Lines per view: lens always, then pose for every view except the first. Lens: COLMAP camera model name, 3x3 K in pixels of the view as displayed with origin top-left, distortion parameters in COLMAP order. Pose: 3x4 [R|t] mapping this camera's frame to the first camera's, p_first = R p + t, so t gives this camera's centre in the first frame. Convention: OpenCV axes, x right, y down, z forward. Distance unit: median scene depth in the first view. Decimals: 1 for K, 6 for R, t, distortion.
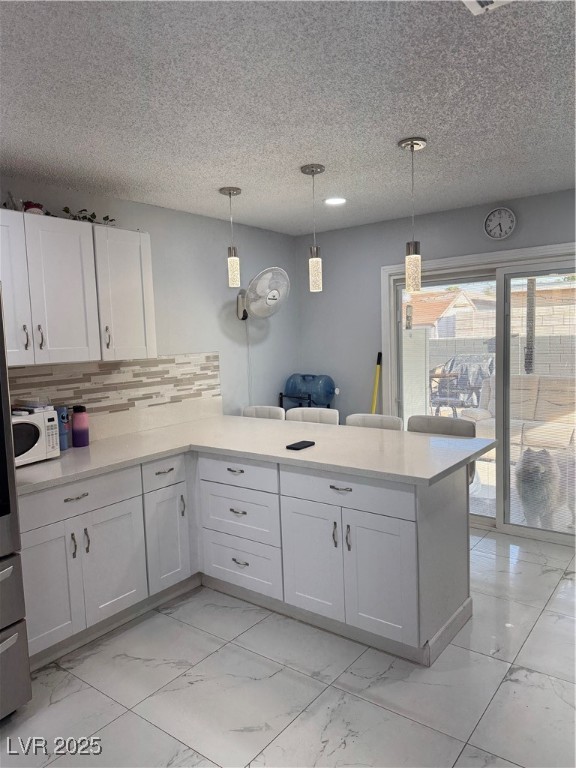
lens RADIAL K [[538.6, 0, 290.4], [0, 538.6, 384.1], [0, 0, 1]] dist [0.058615, -0.075579]
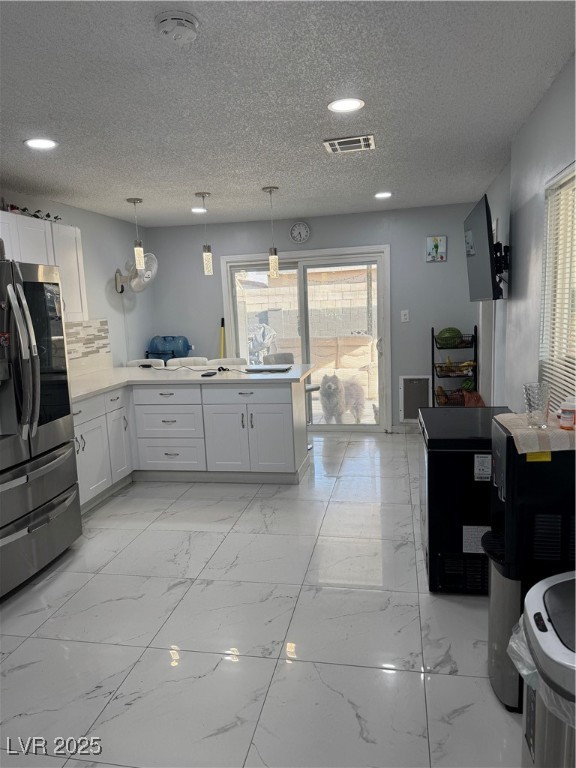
lens RADIAL K [[538.6, 0, 287.4], [0, 538.6, 386.0], [0, 0, 1]] dist [0.058615, -0.075579]
pose [[0.898891, -0.068588, 0.432770, -0.395725], [0.049181, 0.997225, 0.055894, 0.062006], [-0.435403, -0.028958, 0.899770, -0.444408]]
